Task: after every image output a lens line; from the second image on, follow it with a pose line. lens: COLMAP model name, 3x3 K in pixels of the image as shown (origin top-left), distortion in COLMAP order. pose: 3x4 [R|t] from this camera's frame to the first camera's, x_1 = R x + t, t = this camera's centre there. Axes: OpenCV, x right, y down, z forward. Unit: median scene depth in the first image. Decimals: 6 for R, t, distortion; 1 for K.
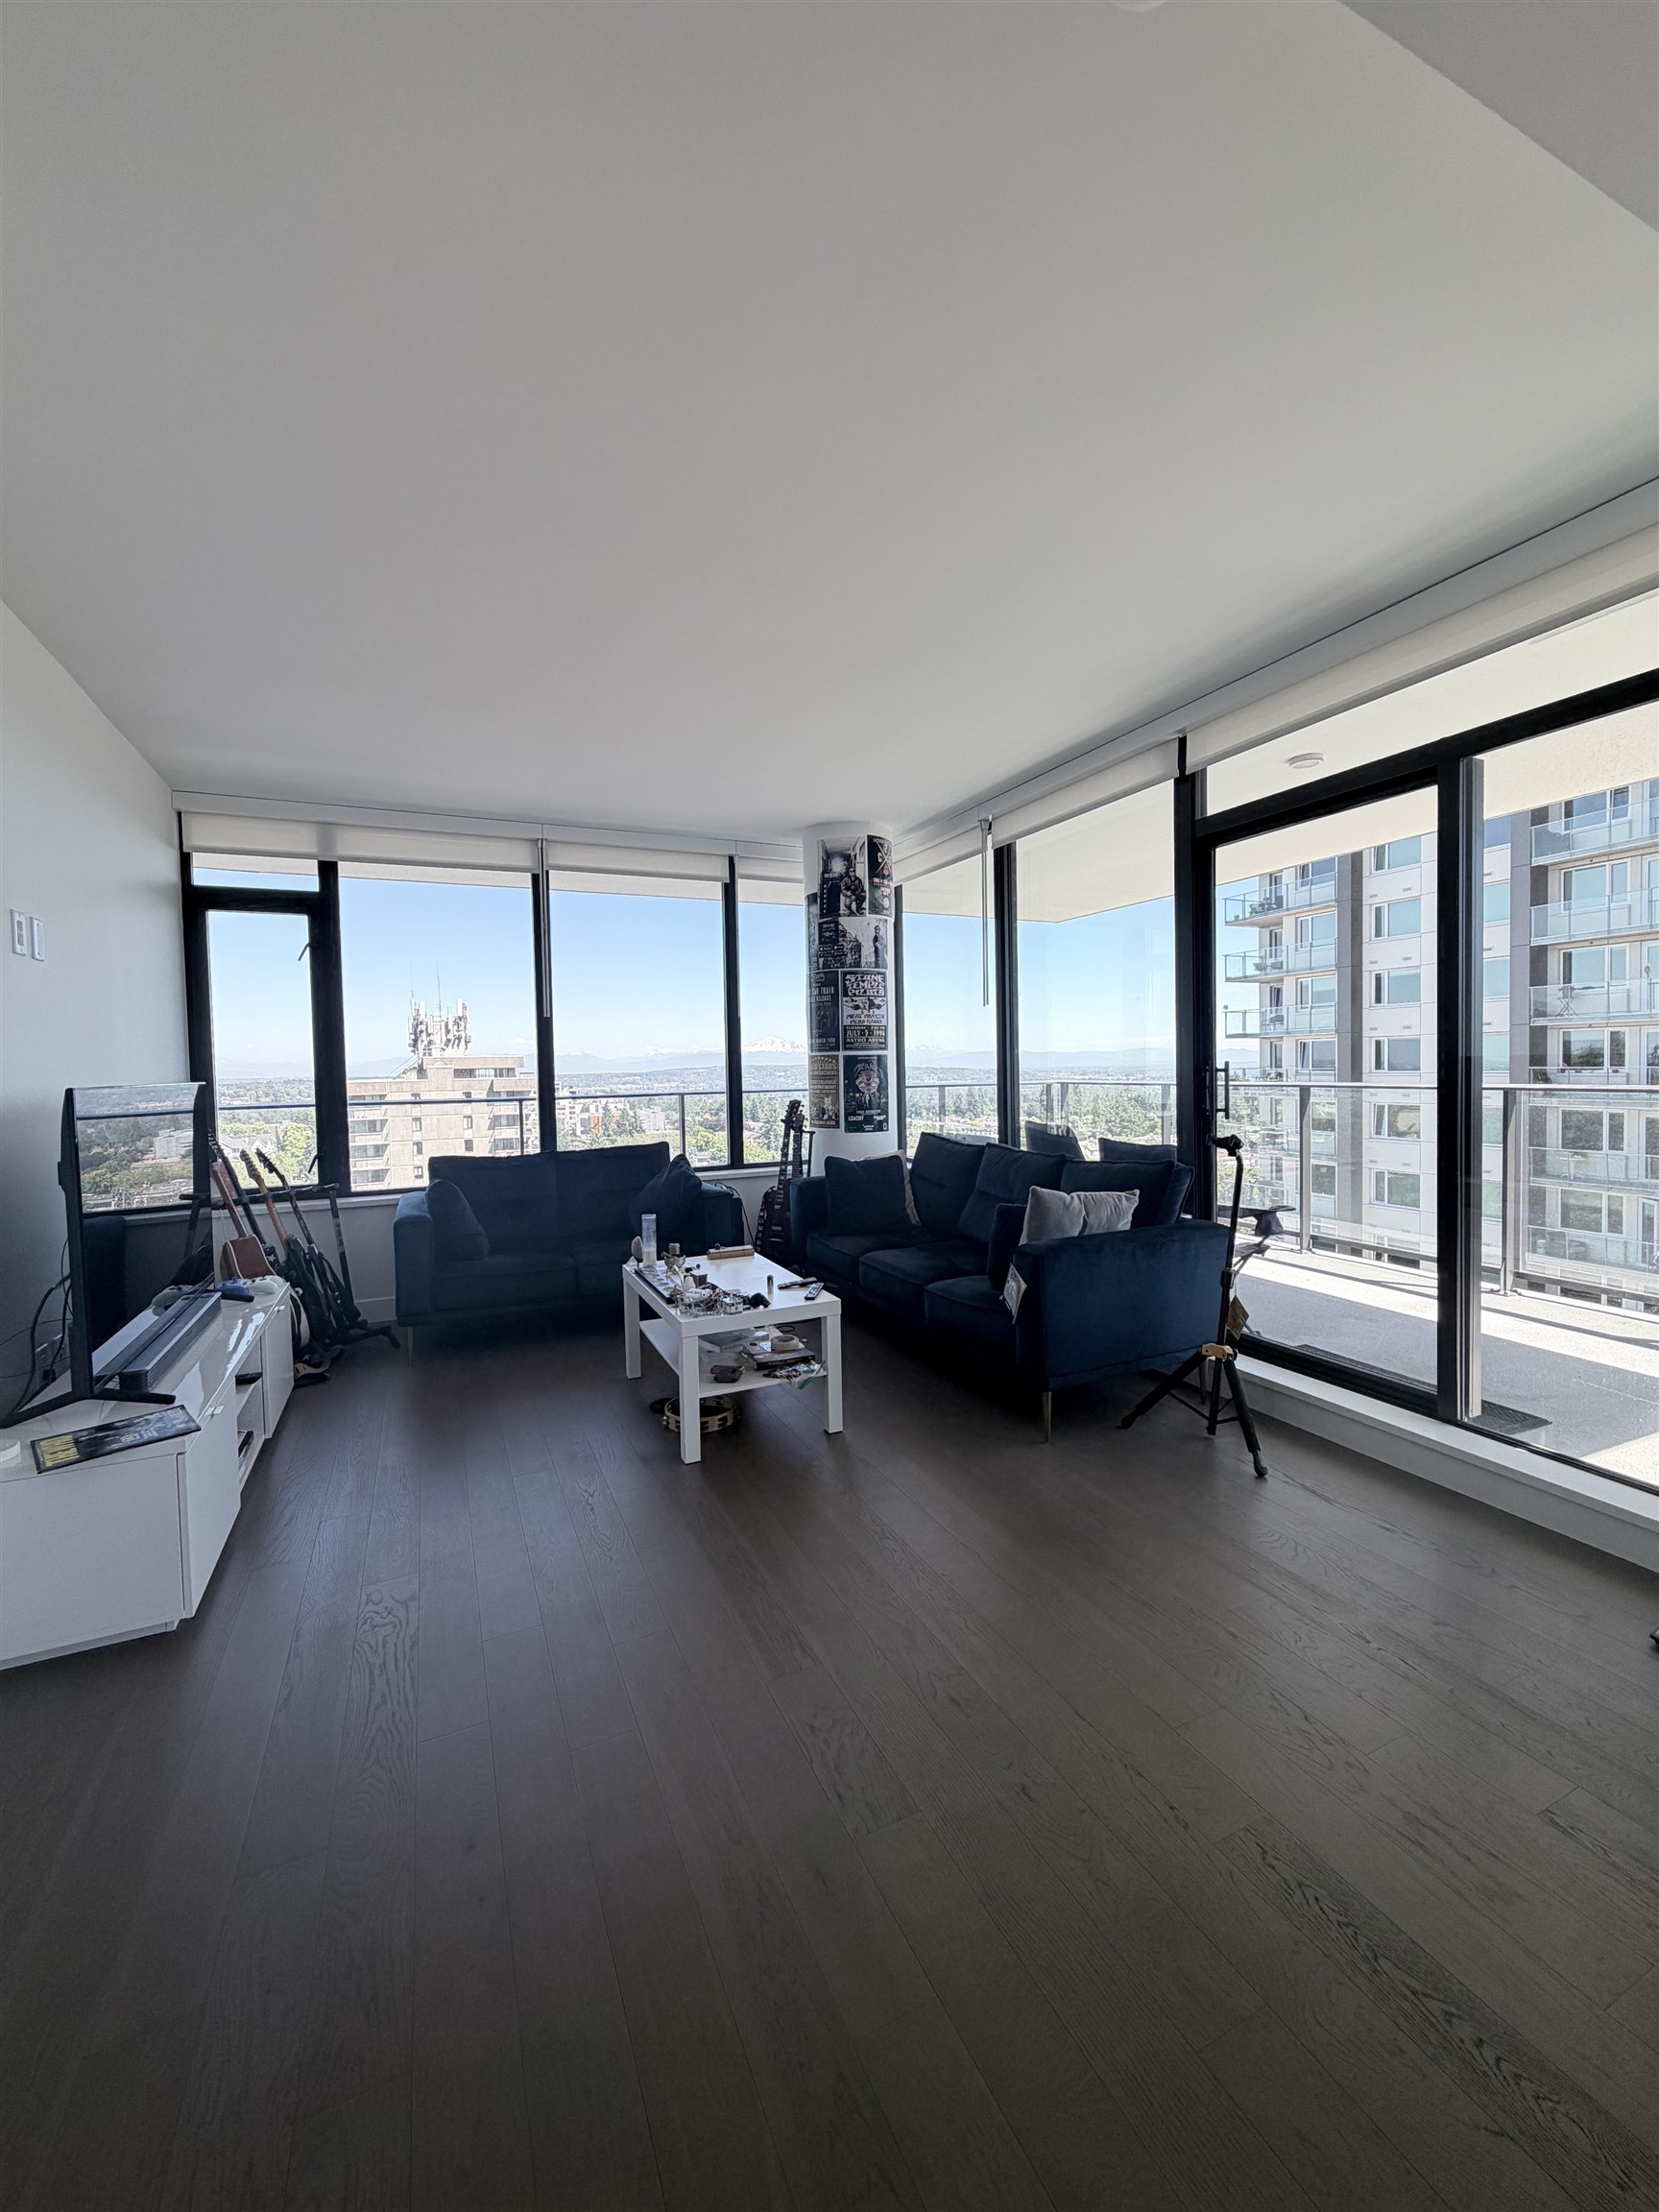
lens RADIAL K [[891.3, 0, 845.5], [0, 891.3, 1095.5], [0, 0, 1]] dist [0.002156, 0.000156]
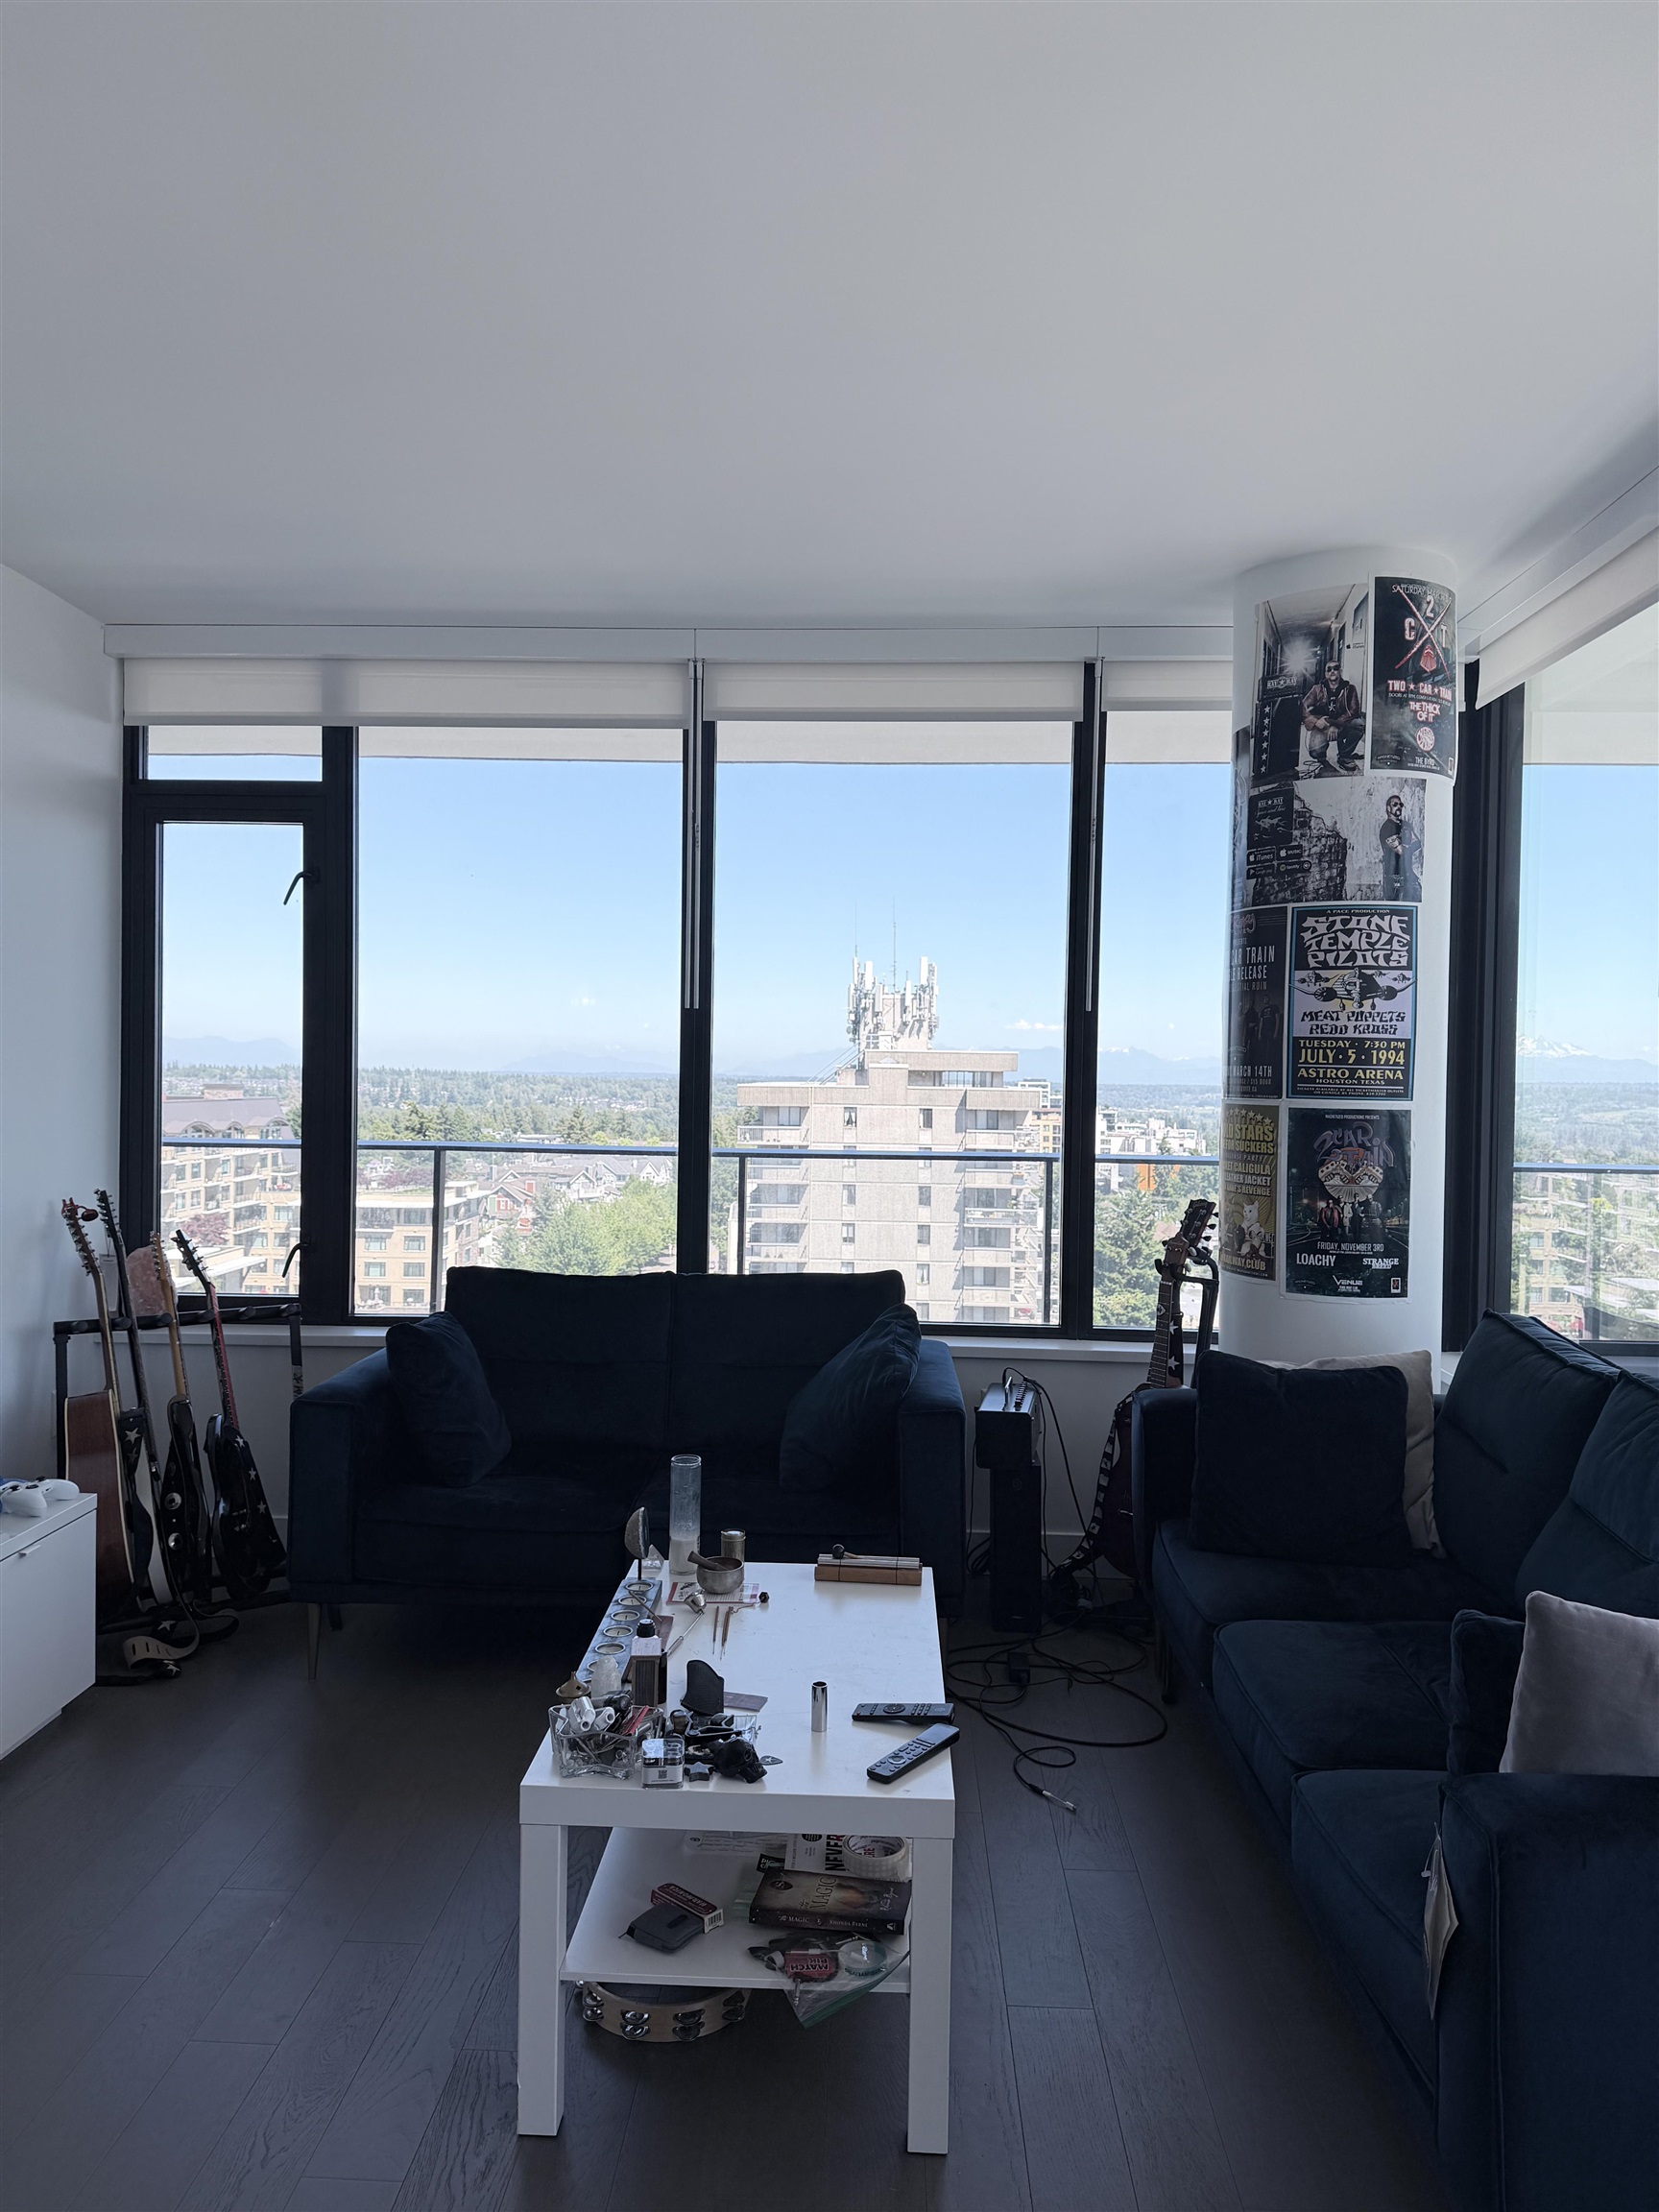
lens RADIAL K [[1566.7, 0, 804.8], [0, 1566.7, 1103.0], [0, 0, 1]] dist [0.063966, -0.064226]
pose [[0.882918, 0.044288, -0.467434, 0.142607], [-0.051176, 0.998688, -0.002043, -0.034013], [0.466730, 0.025725, 0.884026, 0.233157]]
